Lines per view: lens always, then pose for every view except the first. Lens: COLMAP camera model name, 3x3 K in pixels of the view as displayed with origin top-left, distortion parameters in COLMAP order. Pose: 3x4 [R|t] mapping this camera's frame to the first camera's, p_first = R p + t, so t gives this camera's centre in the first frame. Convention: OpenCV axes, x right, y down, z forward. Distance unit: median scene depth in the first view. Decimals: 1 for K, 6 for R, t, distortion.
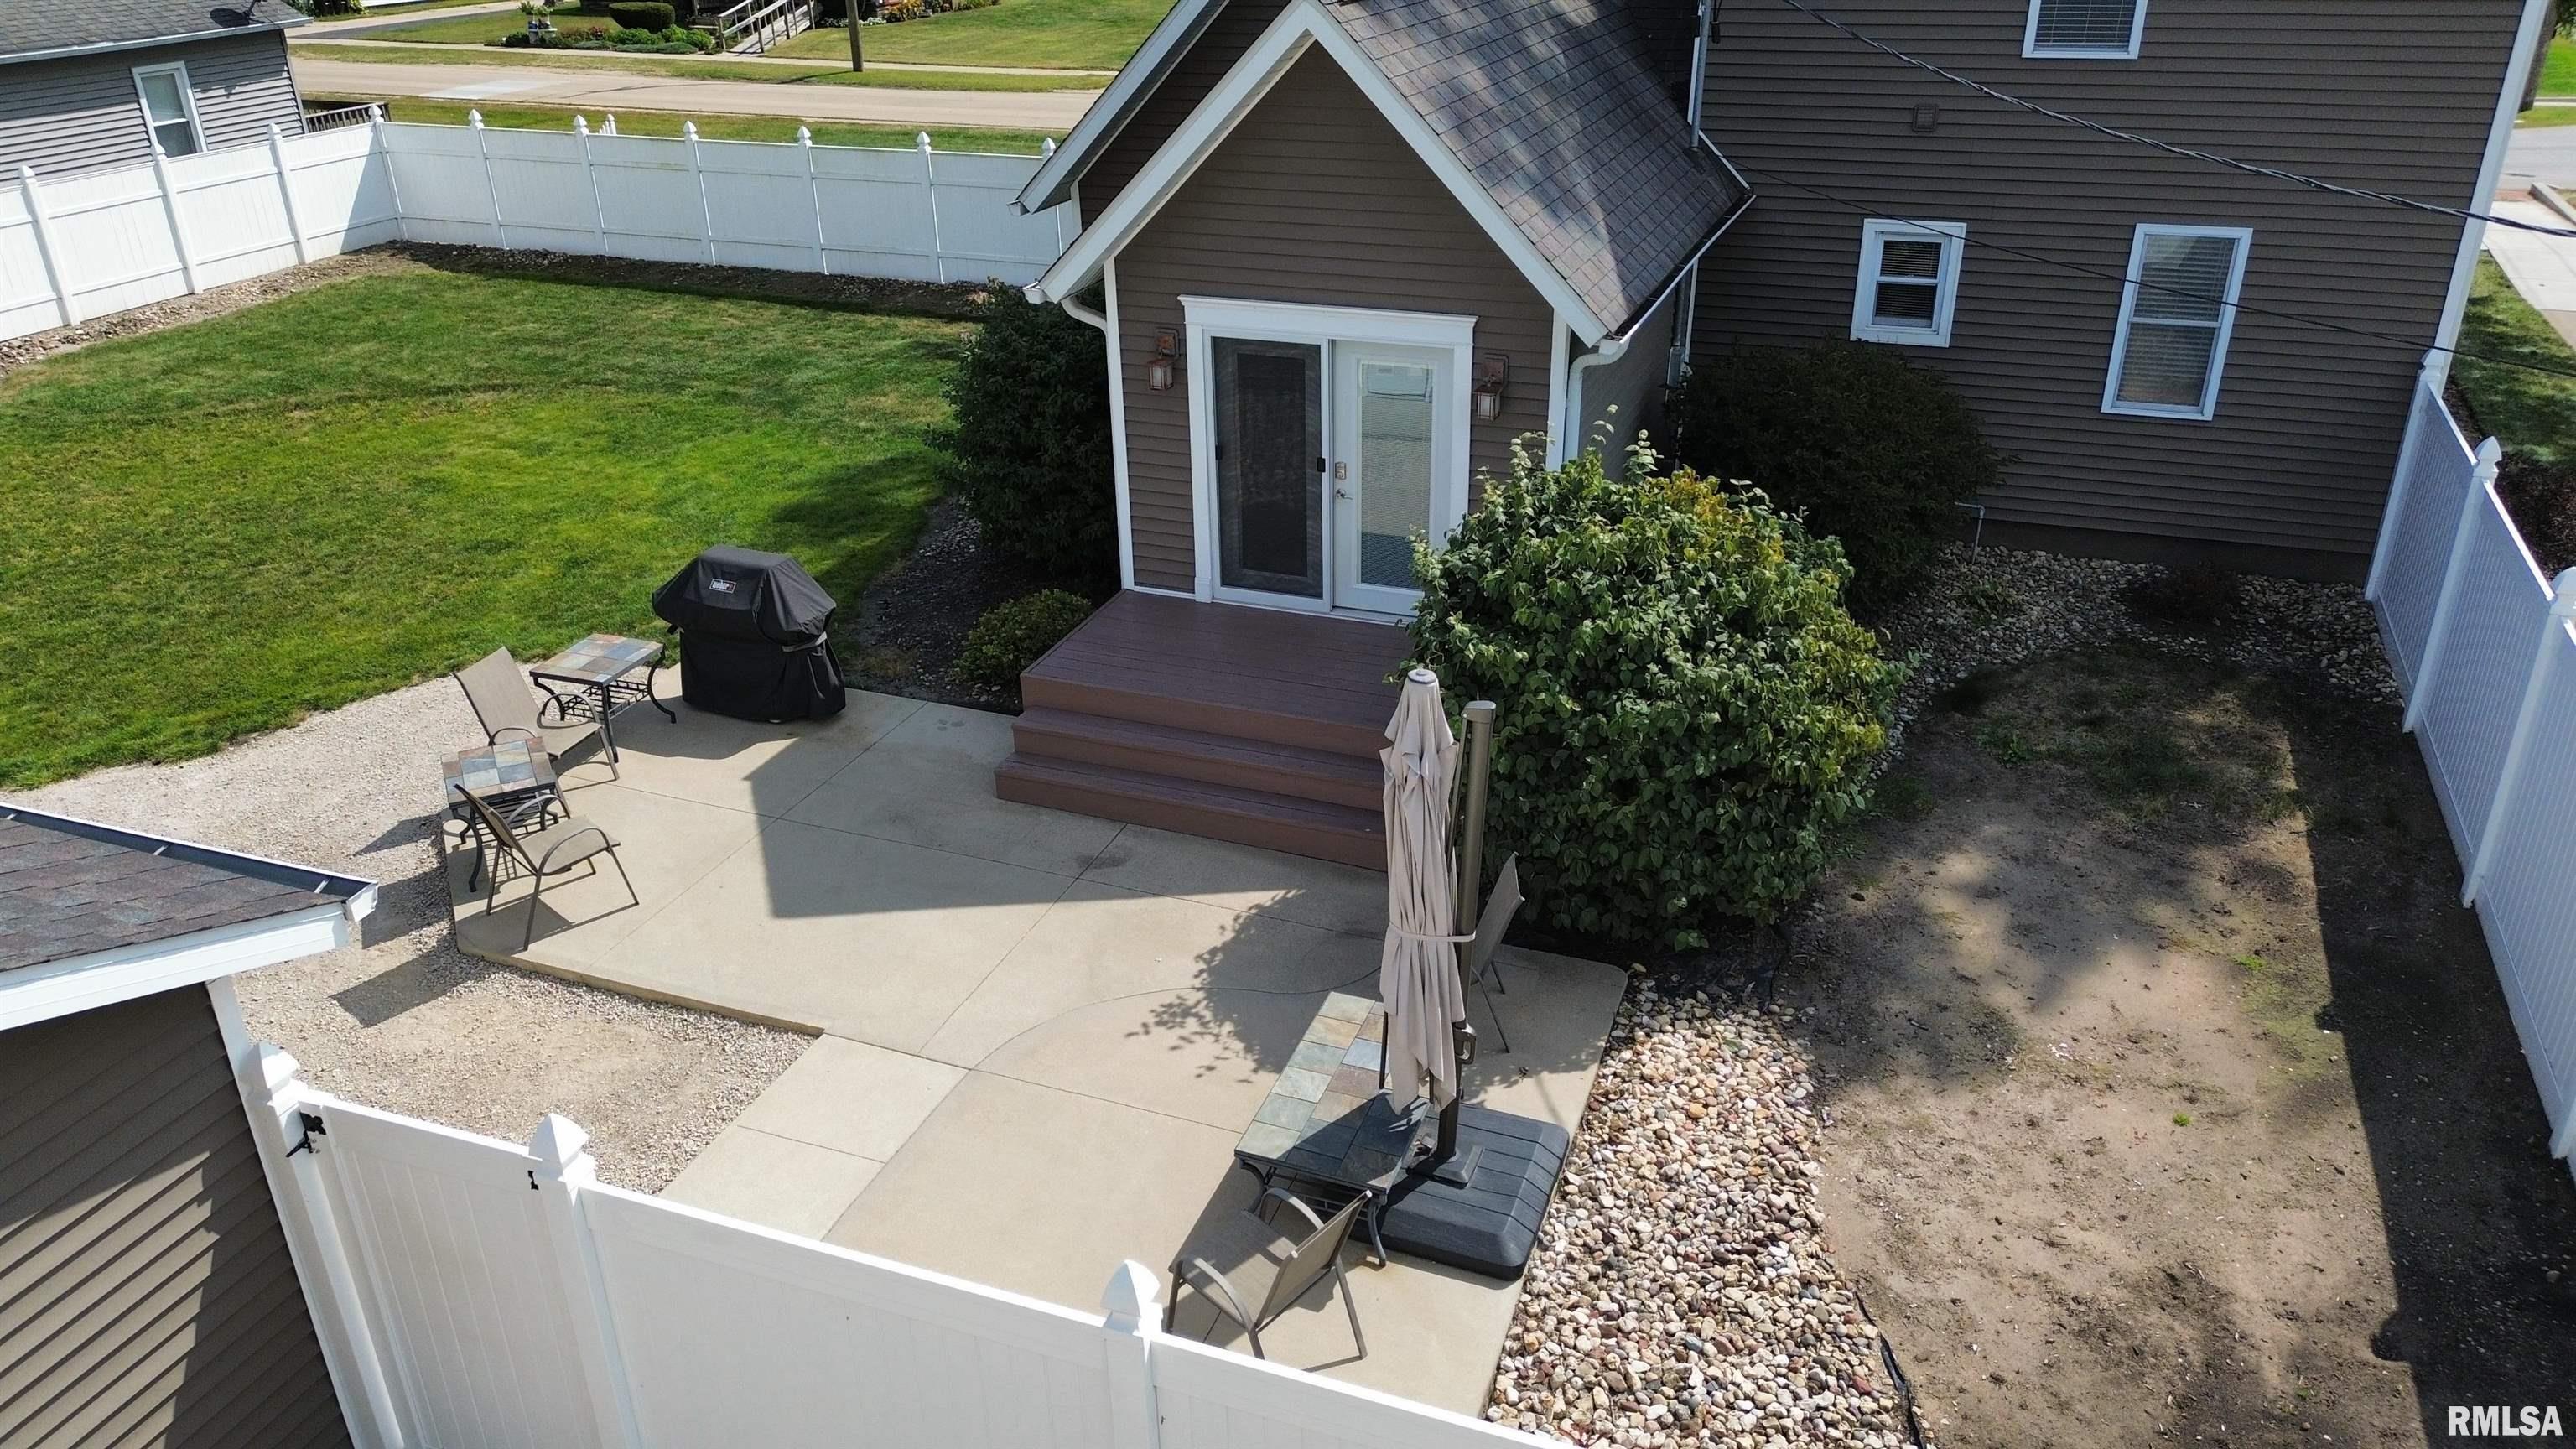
lens RADIAL K [[1821.3, 0, 1295.2], [0, 1821.3, 720.2], [0, 0, 1]] dist [0.086064, -0.110764]
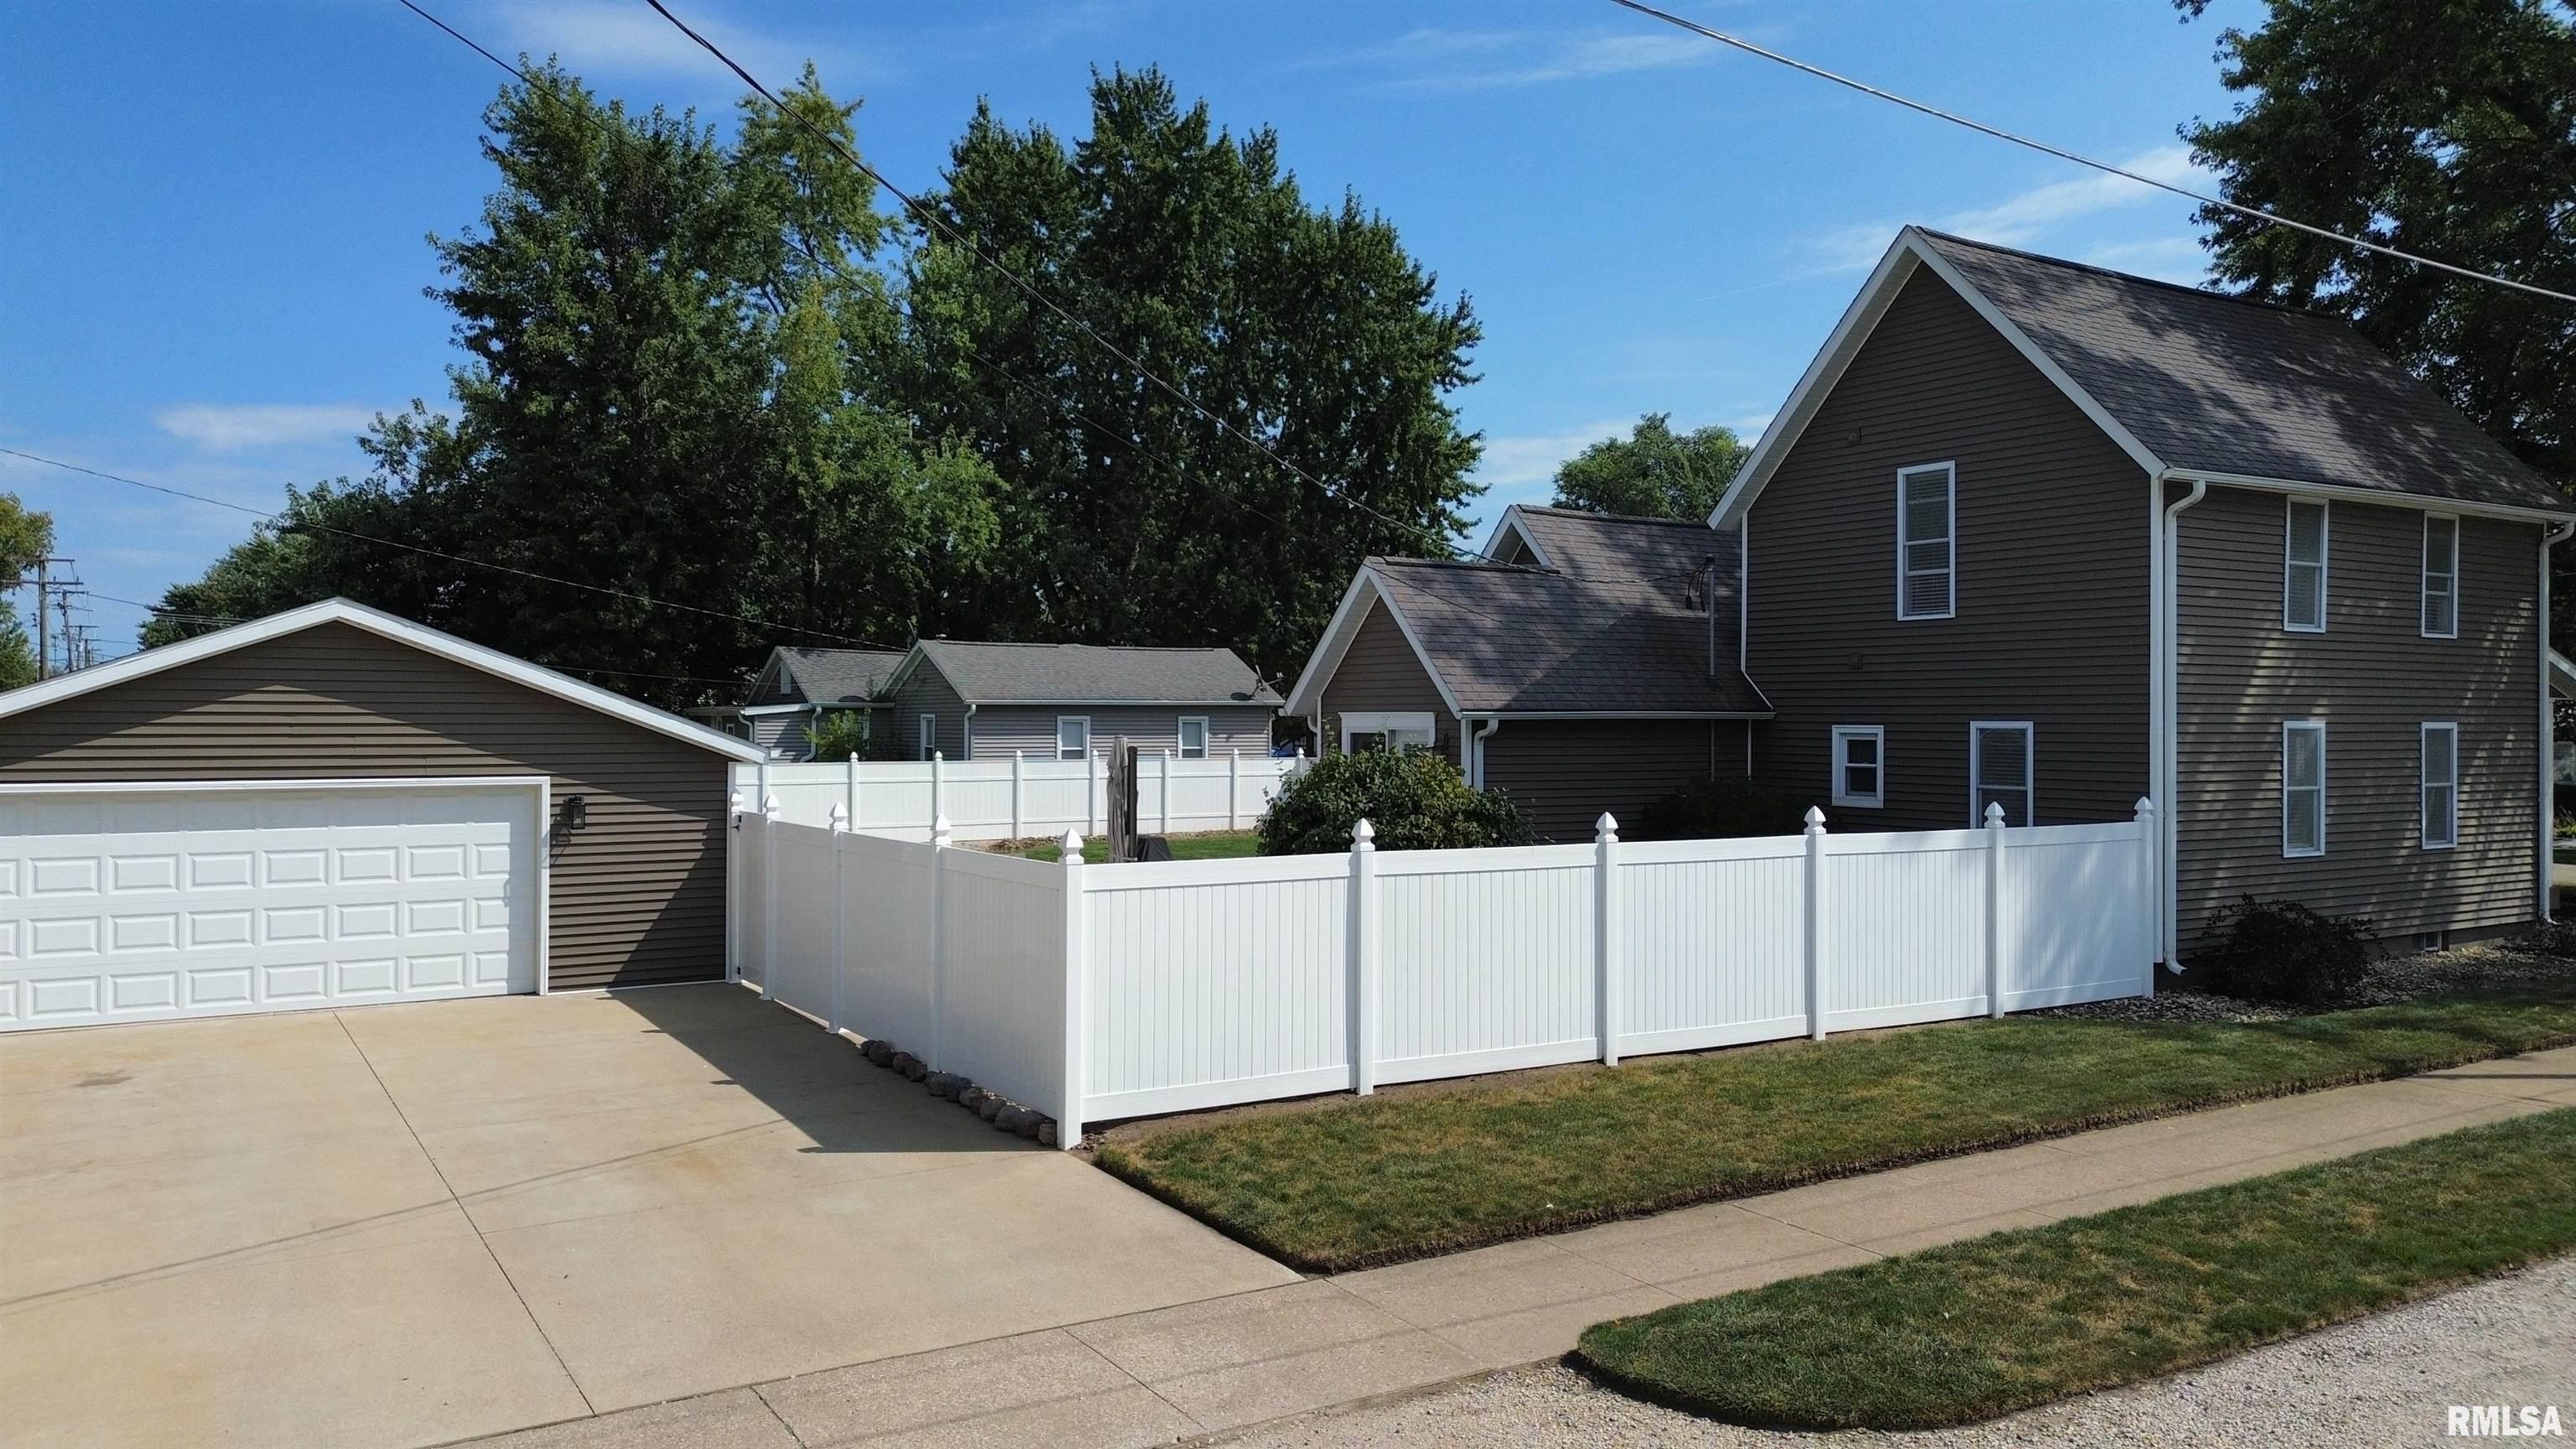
lens RADIAL K [[1815.0, 0, 1295.2], [0, 1815.0, 722.8], [0, 0, 1]] dist [0.082025, -0.092528]
pose [[0.799024, 0.021588, -0.600912, 1.010422], [-0.280149, 0.897630, -0.340261, 0.425660], [0.532051, 0.440222, 0.723275, -0.383130]]
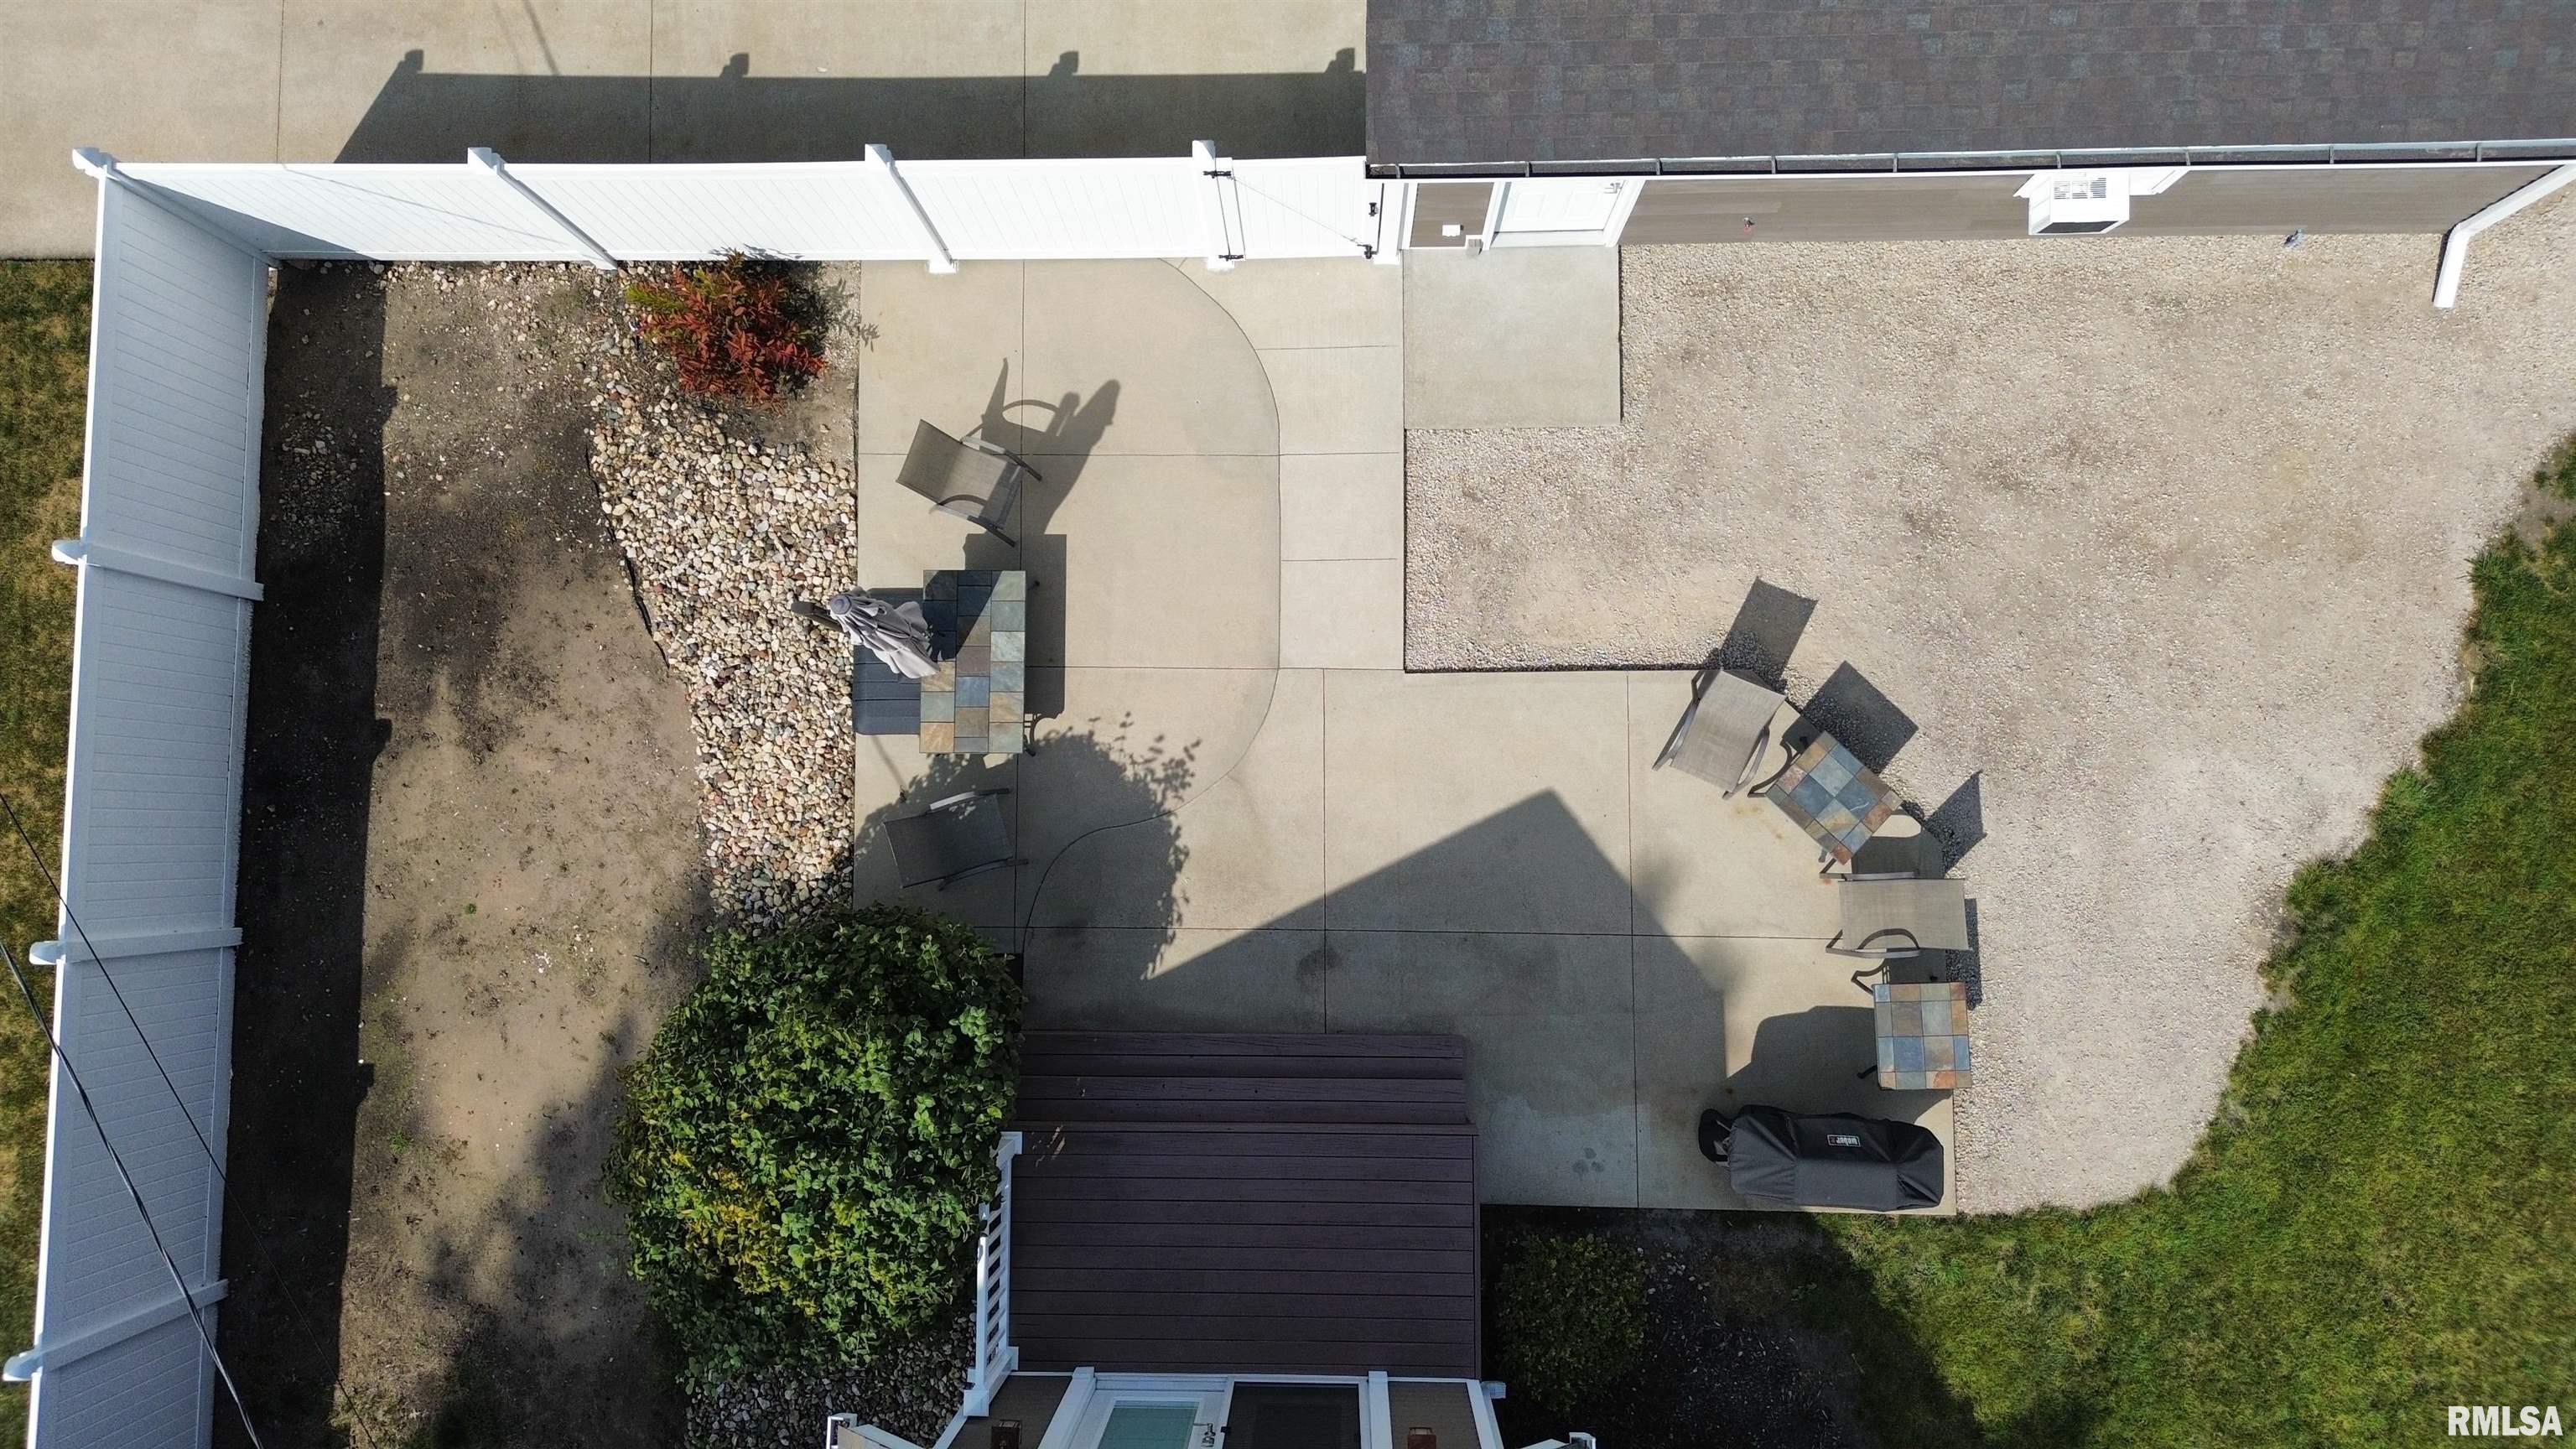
lens RADIAL K [[1821.3, 0, 1295.2], [0, 1821.3, 720.2], [0, 0, 1]] dist [0.086064, -0.110764]
pose [[-0.934753, 0.354634, 0.021703, -0.151841], [-0.110376, -0.347909, 0.931008, -0.821825], [0.337718, 0.867868, 0.364352, 0.396645]]
